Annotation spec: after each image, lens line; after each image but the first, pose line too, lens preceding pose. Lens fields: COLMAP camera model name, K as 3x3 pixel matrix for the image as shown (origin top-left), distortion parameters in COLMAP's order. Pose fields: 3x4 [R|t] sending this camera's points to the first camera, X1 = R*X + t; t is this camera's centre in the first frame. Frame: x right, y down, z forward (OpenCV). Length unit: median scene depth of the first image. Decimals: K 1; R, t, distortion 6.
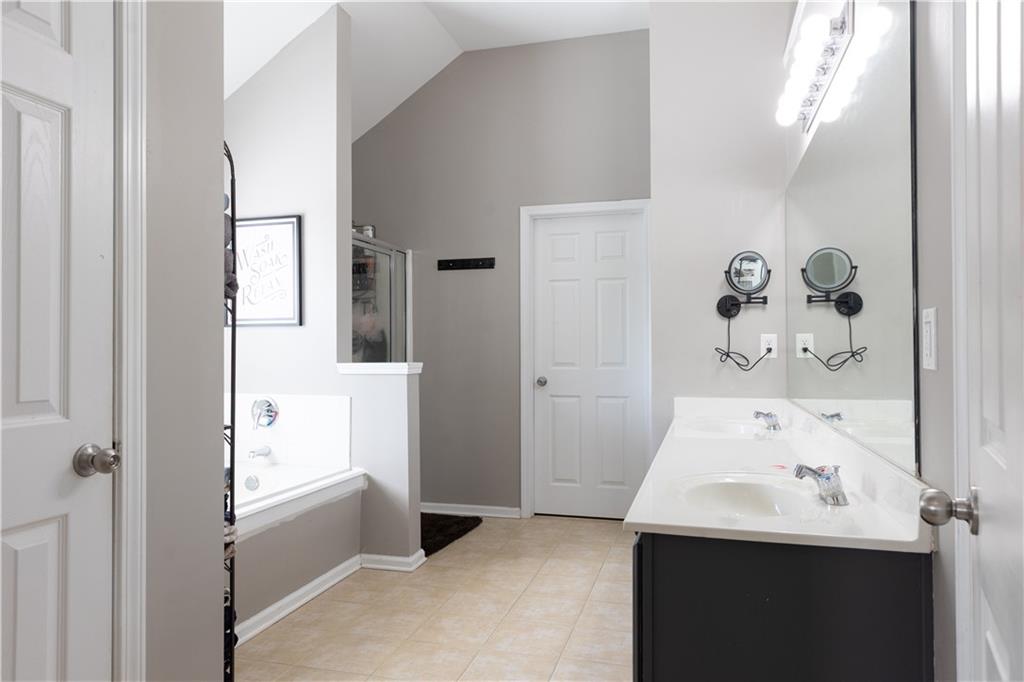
lens RADIAL K [[694.4, 0, 512.0], [0, 694.4, 341.0], [0, 0, 1]] dist [0.037453, -0.001742]
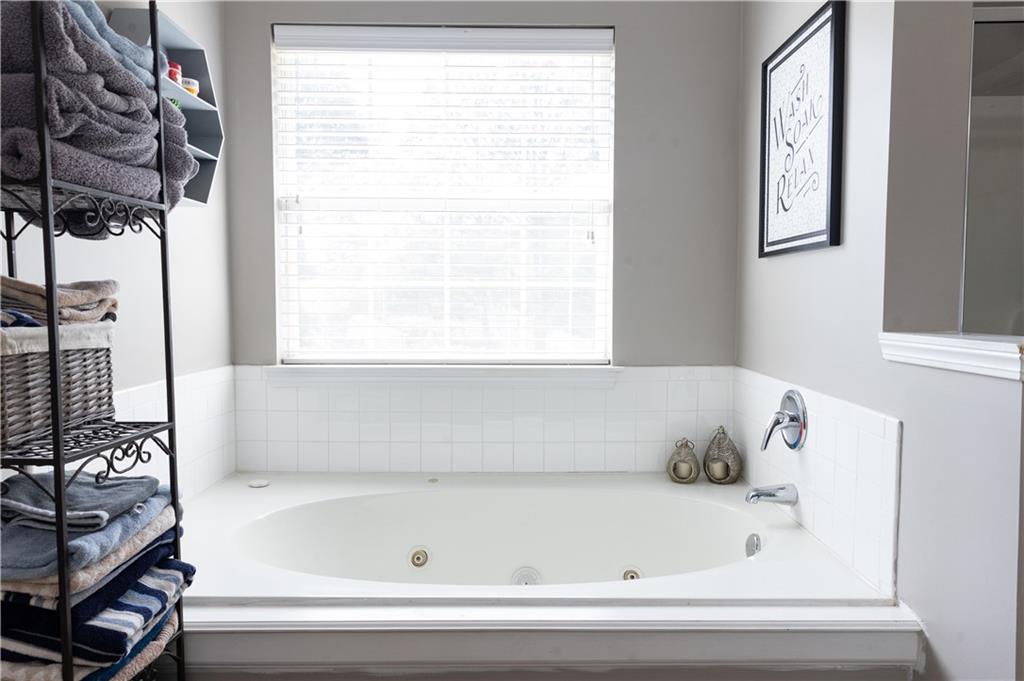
lens RADIAL K [[694.4, 0, 512.0], [0, 694.4, 340.5], [0, 0, 1]] dist [0.037453, -0.001742]
pose [[0.273794, 0.061134, -0.959844, 0.082608], [0.009719, 0.997751, 0.066320, 0.007322], [0.961739, -0.027486, 0.272584, 0.685381]]
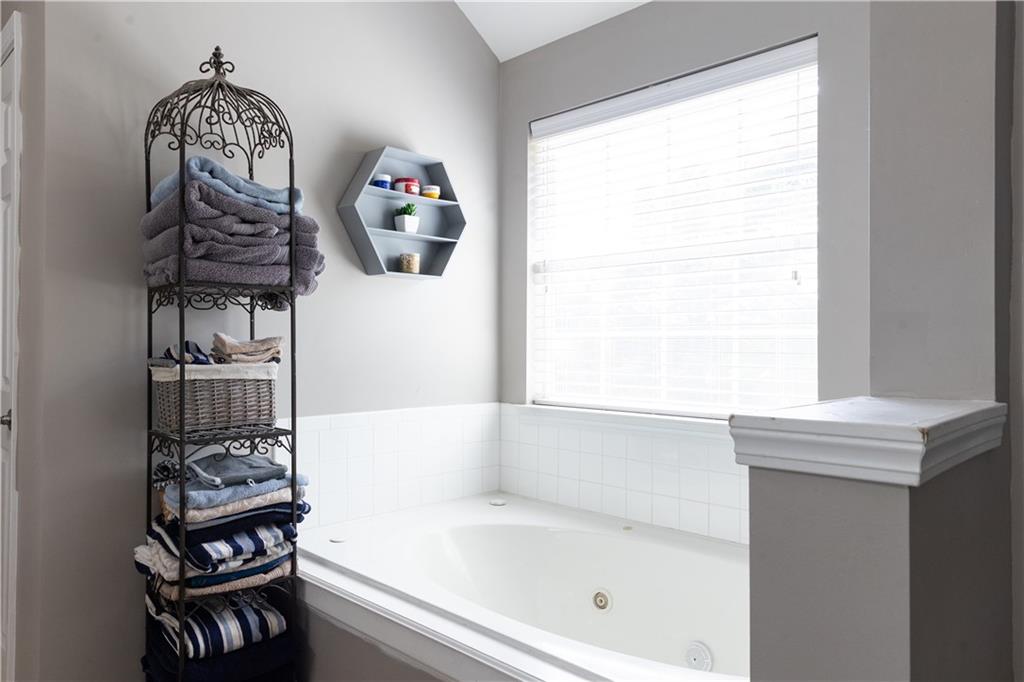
lens RADIAL K [[709.8, 0, 512.0], [0, 709.8, 341.0], [0, 0, 1]] dist [0.044690, -0.000468]
pose [[-0.487541, -0.005372, -0.873084, 0.087282], [0.009912, 0.999883, -0.011687, 0.010397], [0.873044, -0.014352, -0.487430, 1.012338]]
